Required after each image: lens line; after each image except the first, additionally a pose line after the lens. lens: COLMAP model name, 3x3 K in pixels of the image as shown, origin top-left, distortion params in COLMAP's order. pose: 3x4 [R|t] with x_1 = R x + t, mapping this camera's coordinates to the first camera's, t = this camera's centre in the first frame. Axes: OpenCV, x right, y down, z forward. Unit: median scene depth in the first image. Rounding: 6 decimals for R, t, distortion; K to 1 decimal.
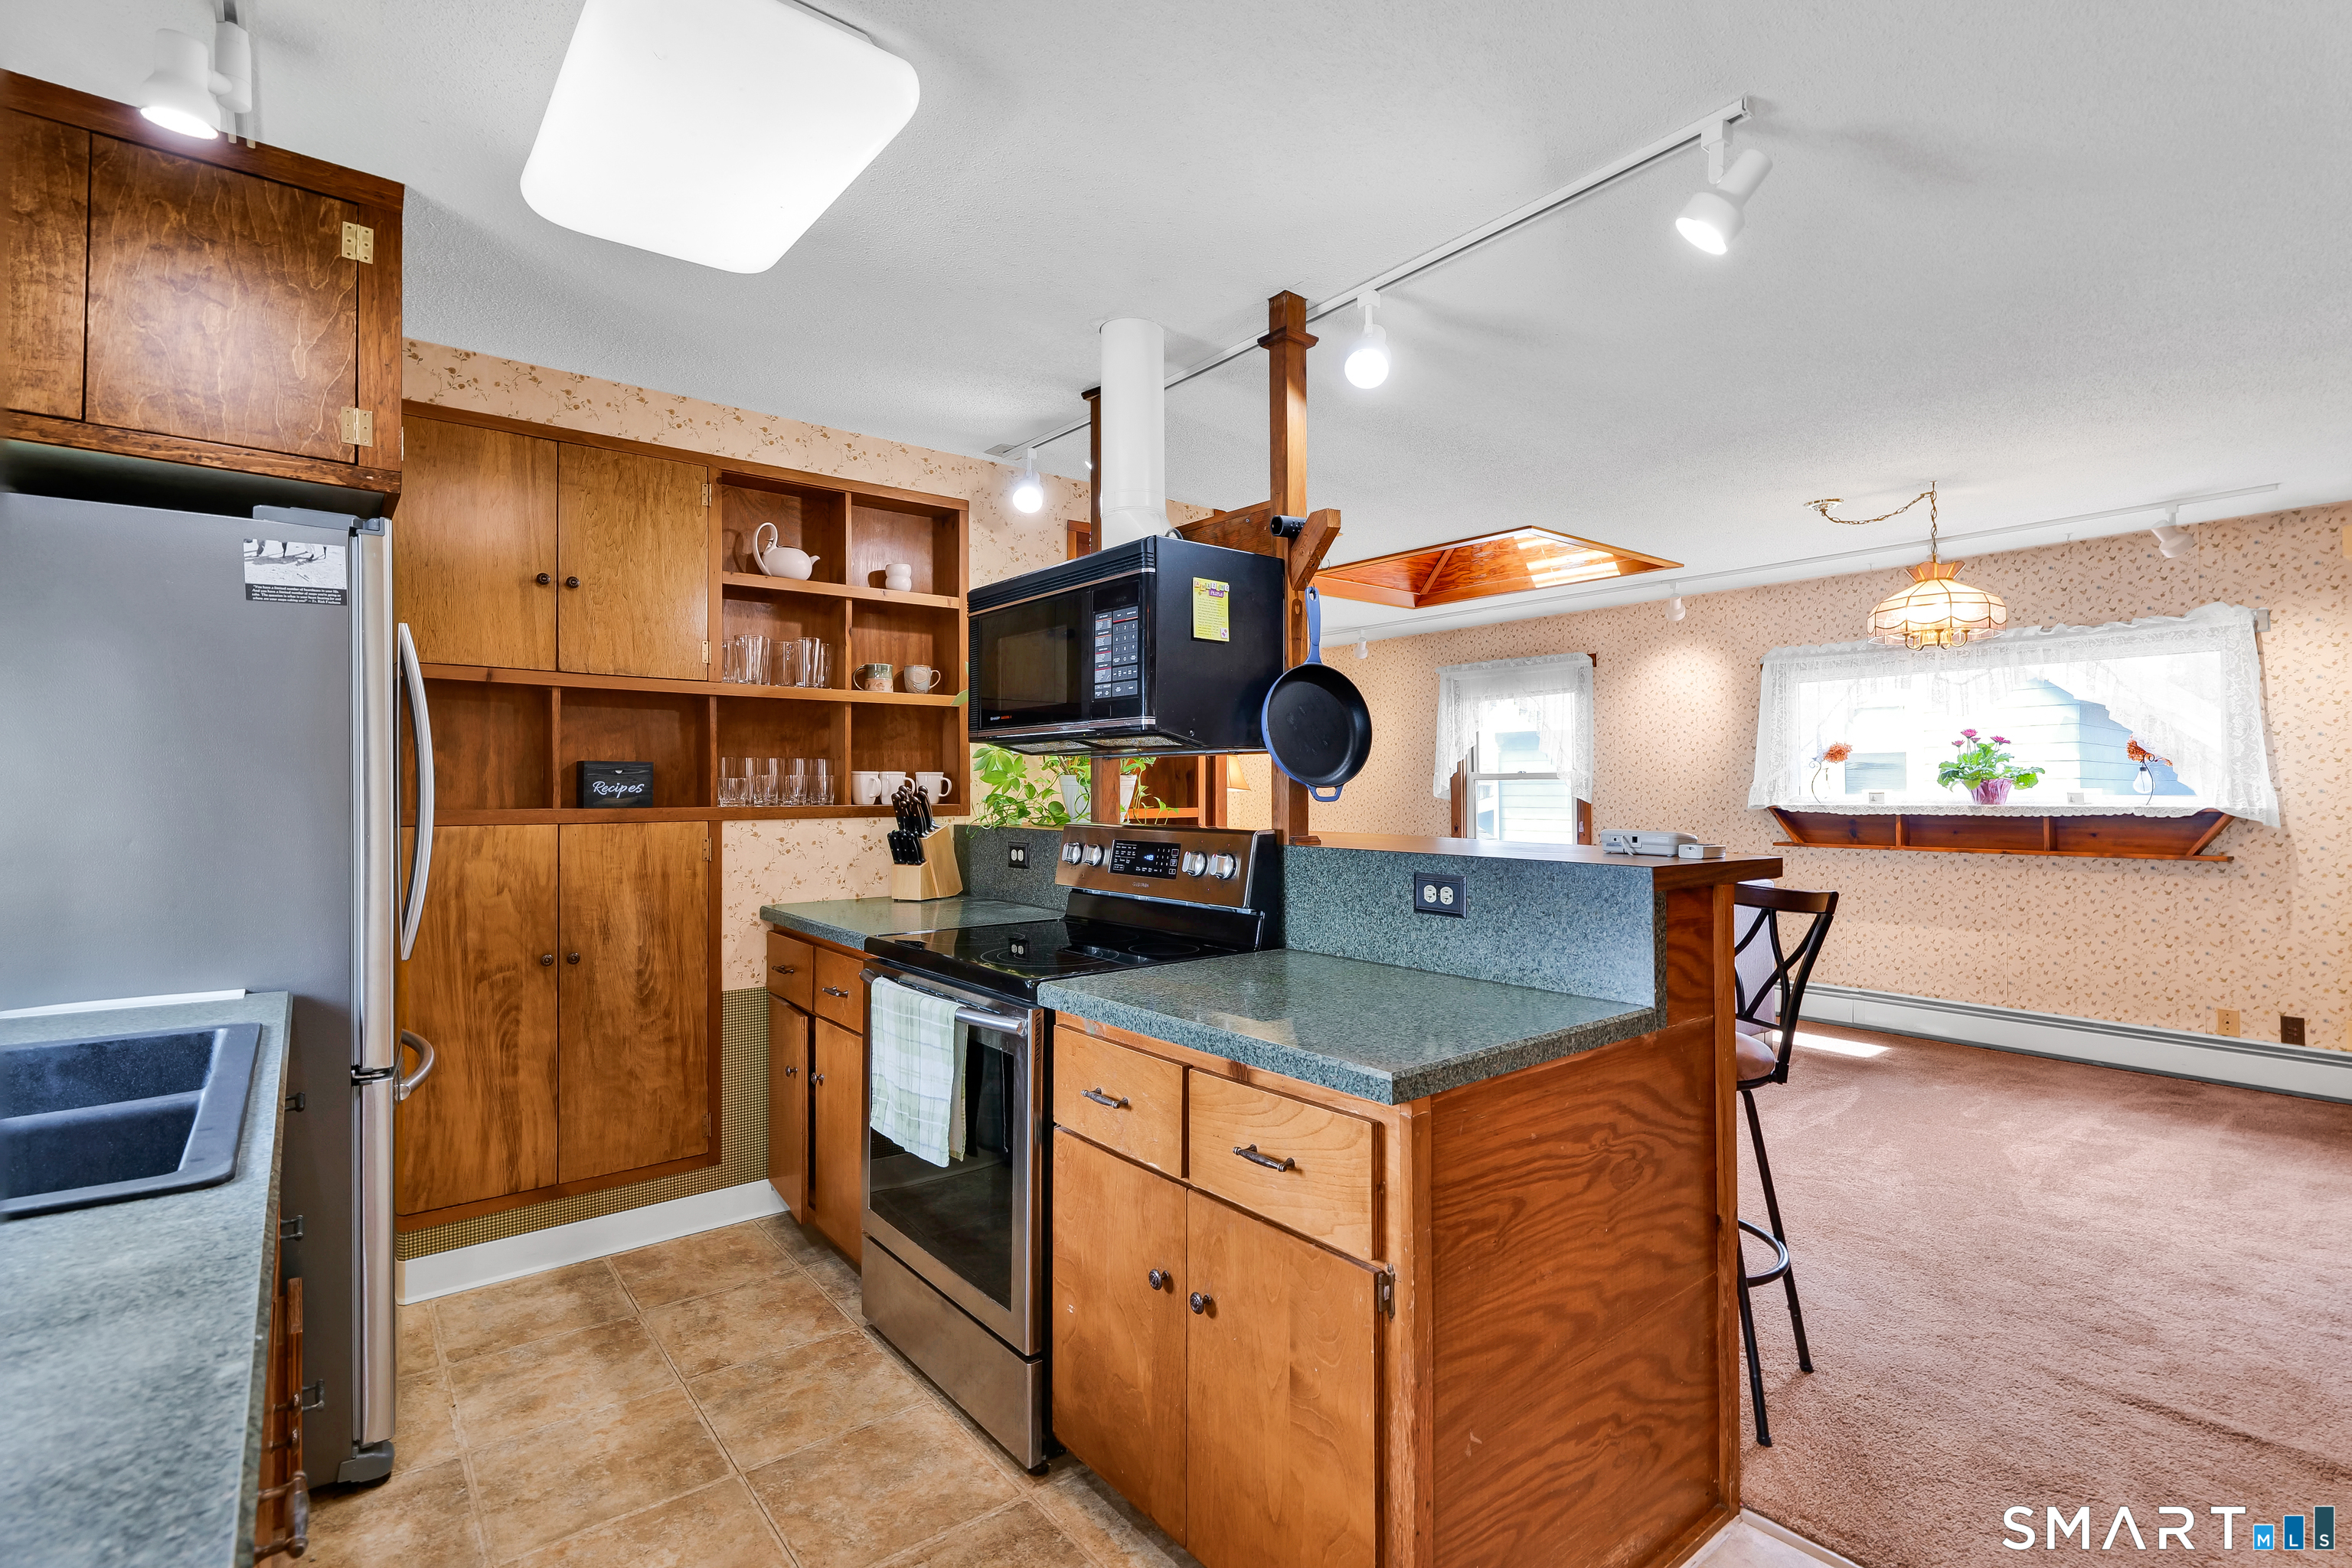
lens RADIAL K [[1083.5, 0, 1176.0], [0, 1083.5, 784.0], [0, 0, 1]] dist [-0.001195, -0.000405]
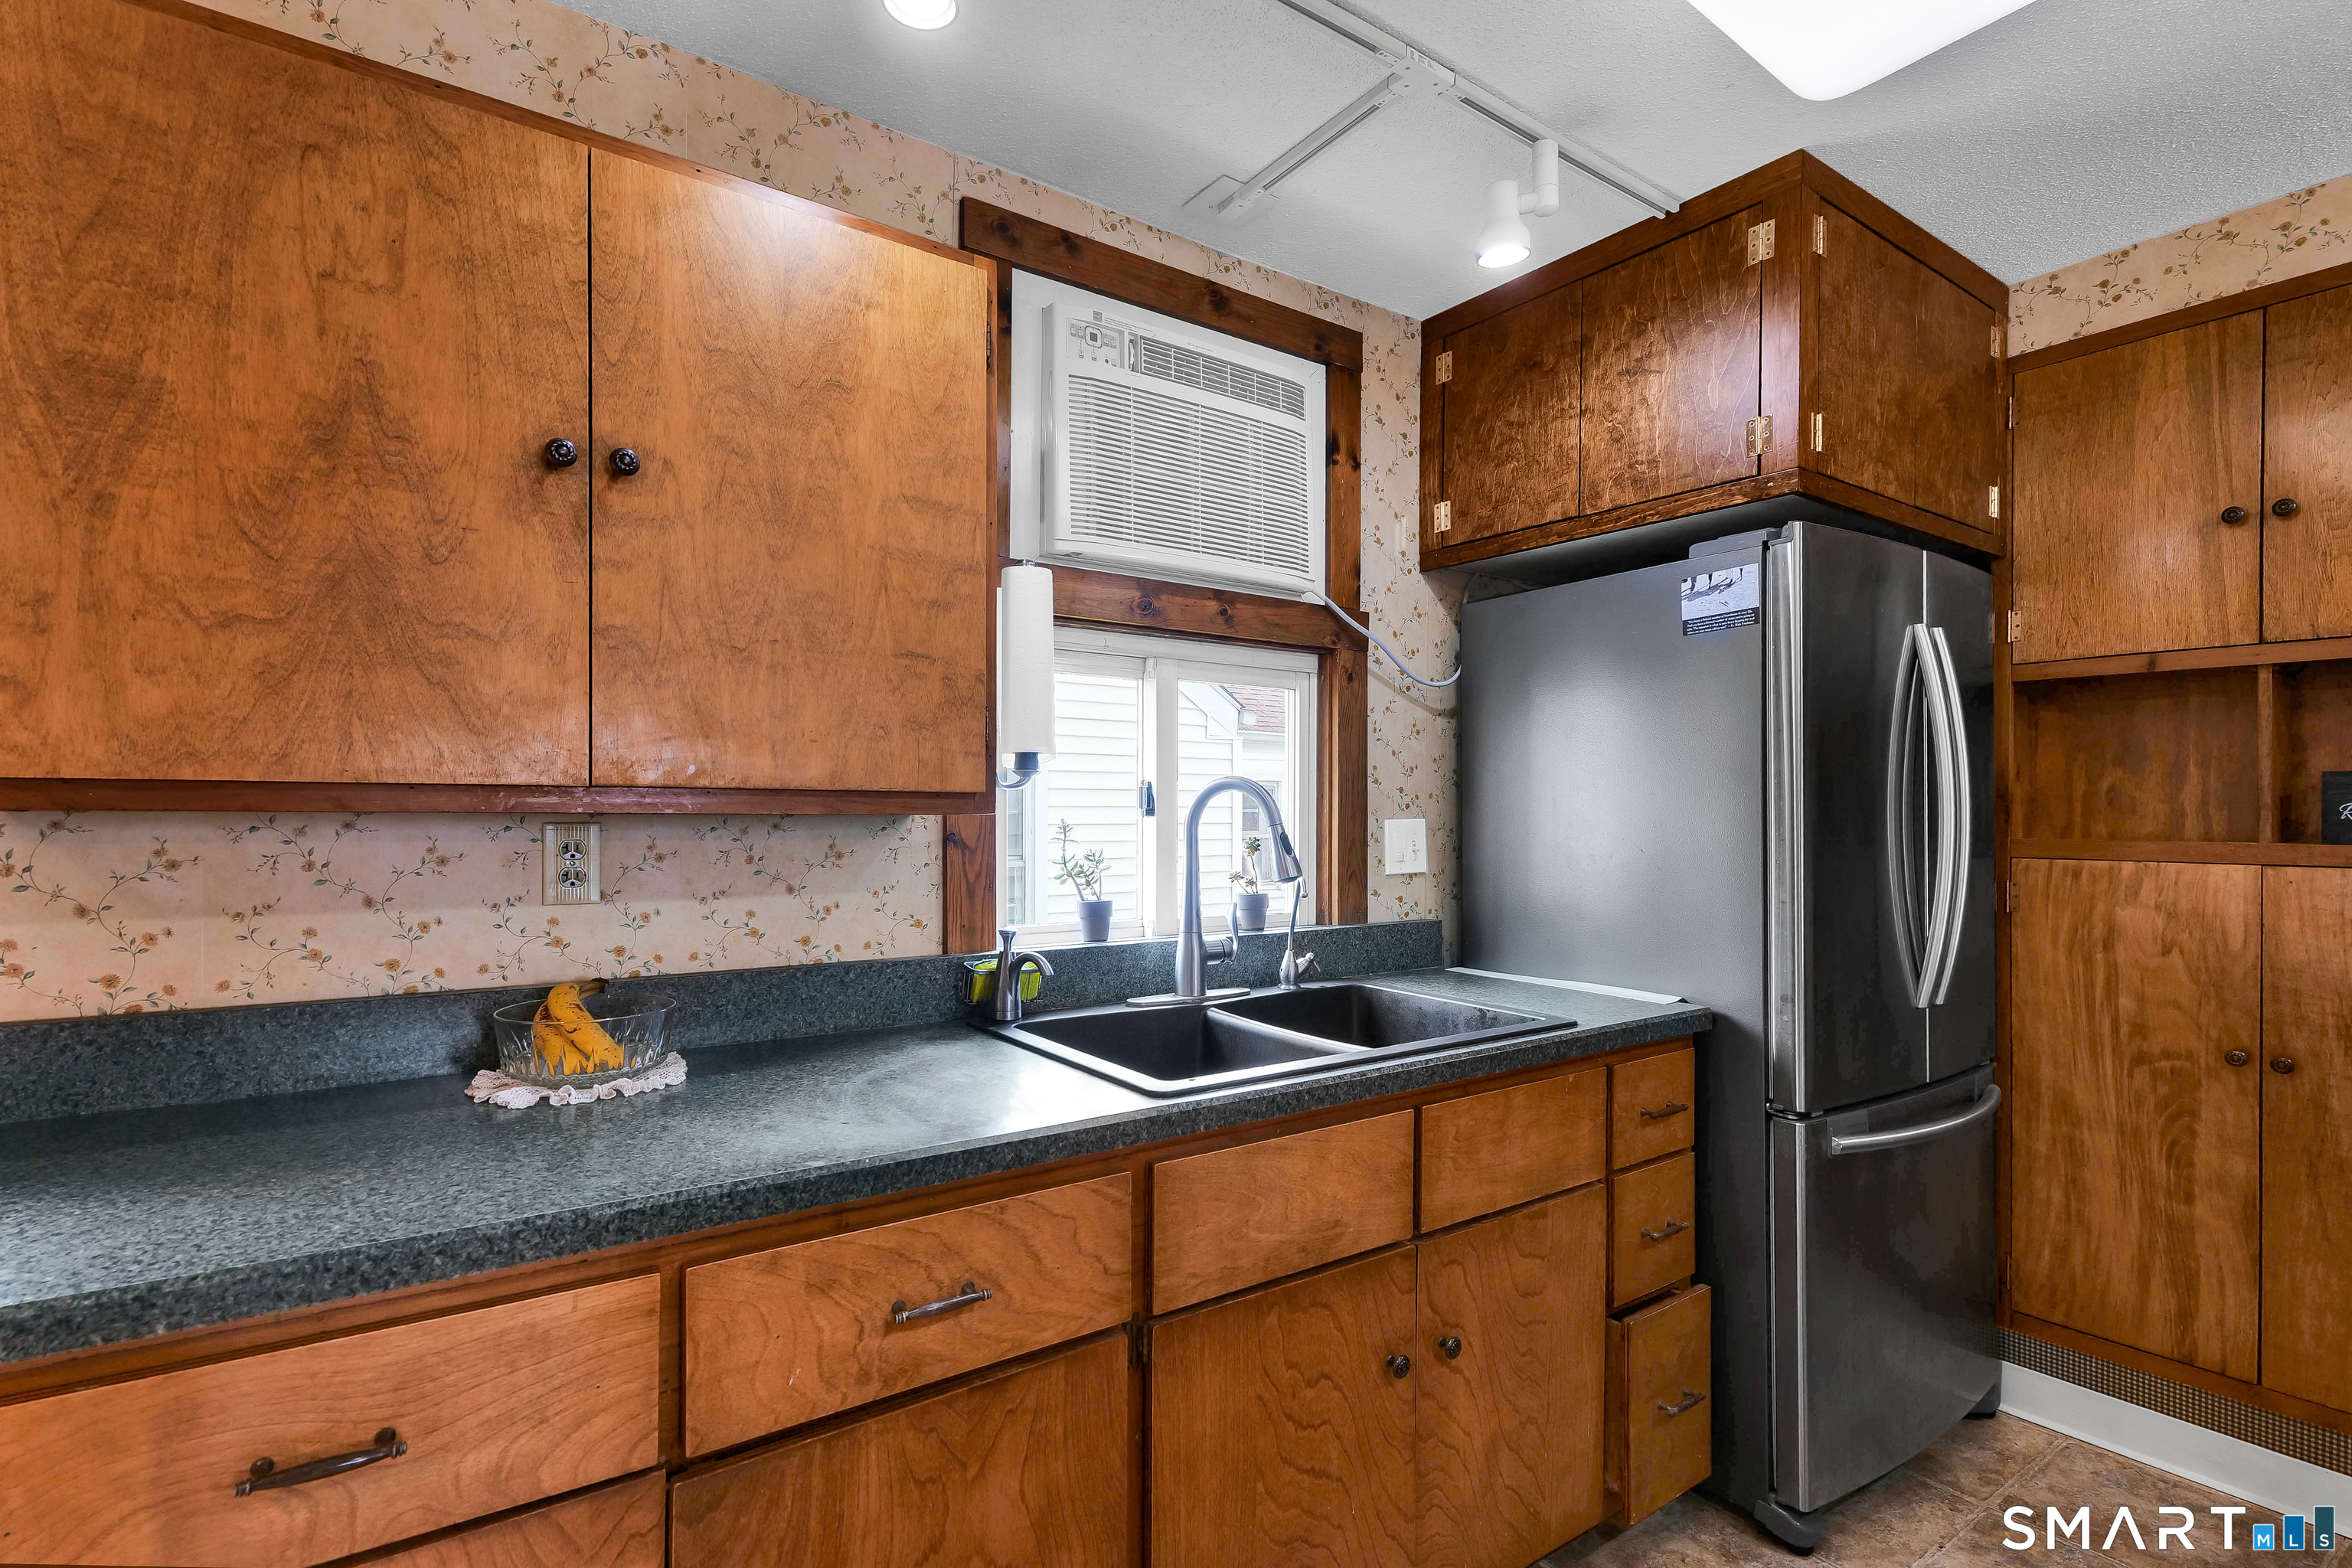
lens RADIAL K [[1099.0, 0, 1185.2], [0, 1099.0, 821.6], [0, 0, 1]] dist [0.012995, -0.004636]
pose [[-0.042384, 0.010863, -0.999042, 0.166675], [0.000142, 0.999941, 0.010867, 0.001545], [0.999101, 0.000319, -0.042383, 0.355450]]
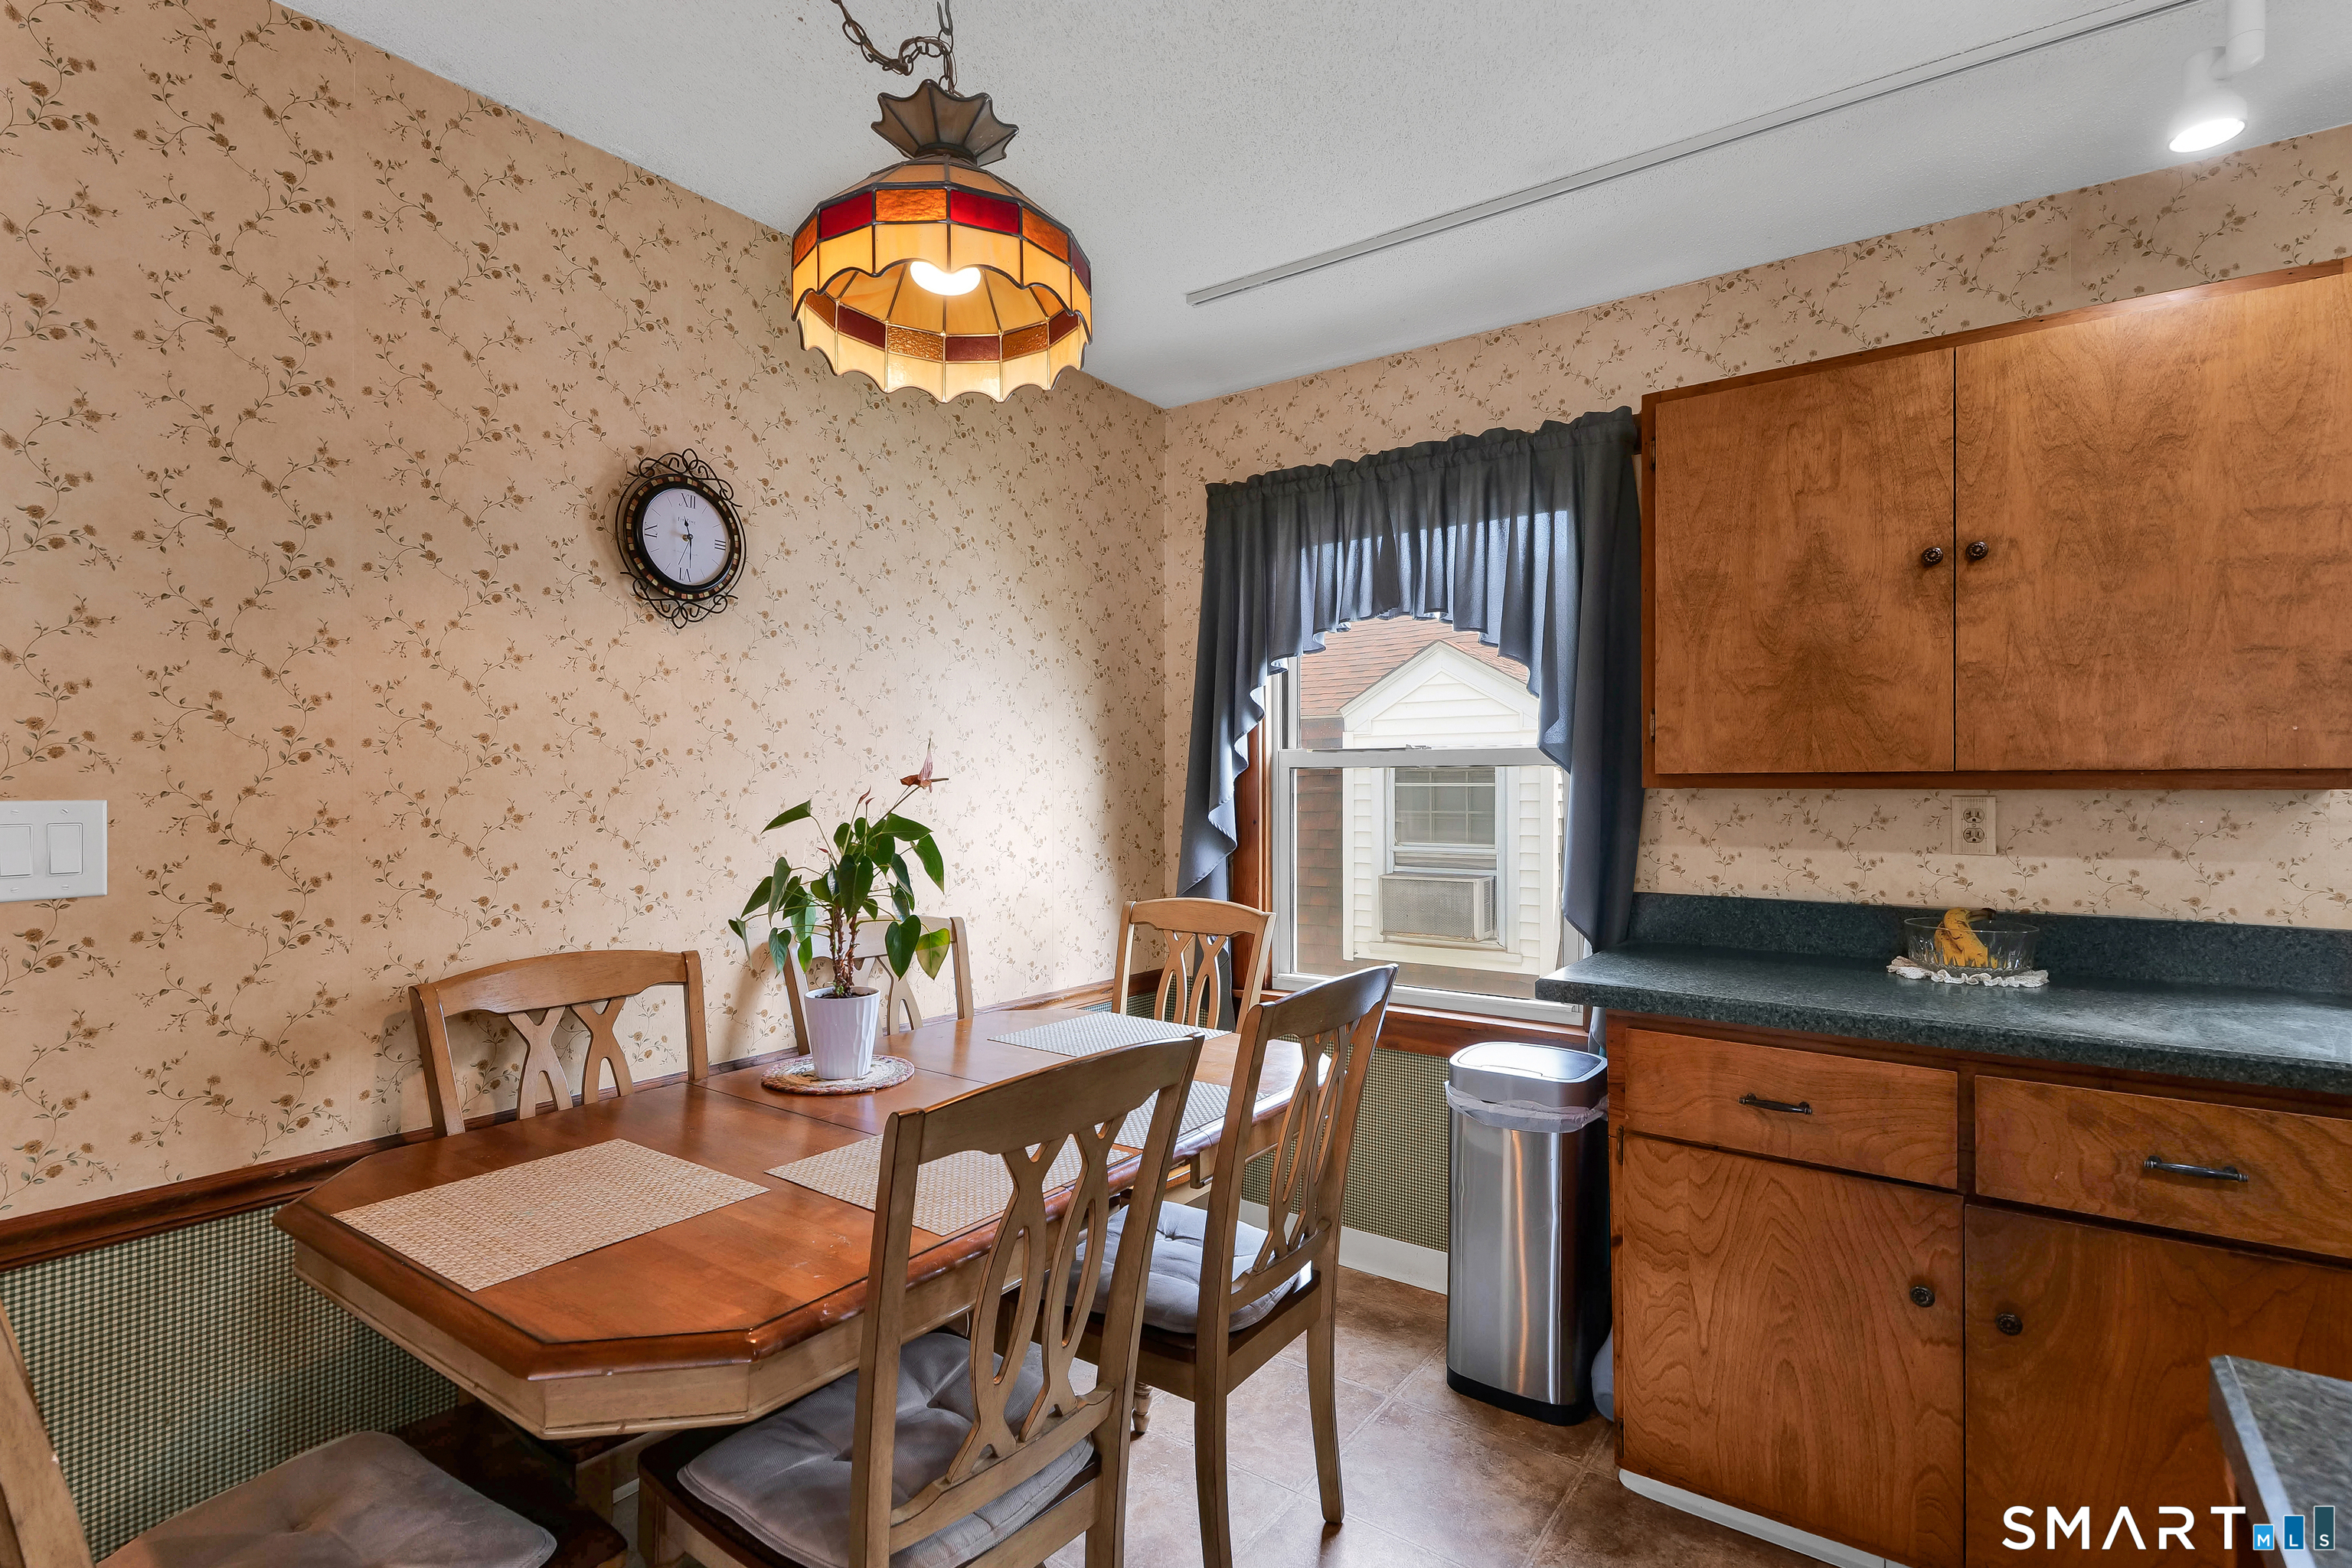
lens RADIAL K [[1119.5, 0, 1188.3], [0, 1119.5, 781.5], [0, 0, 1]] dist [0.000136, -0.000809]
pose [[-0.961353, 0.004459, -0.275283, 0.365168], [0.006436, 0.999960, -0.006279, -0.000509], [0.275244, -0.007808, -0.961343, 0.621181]]
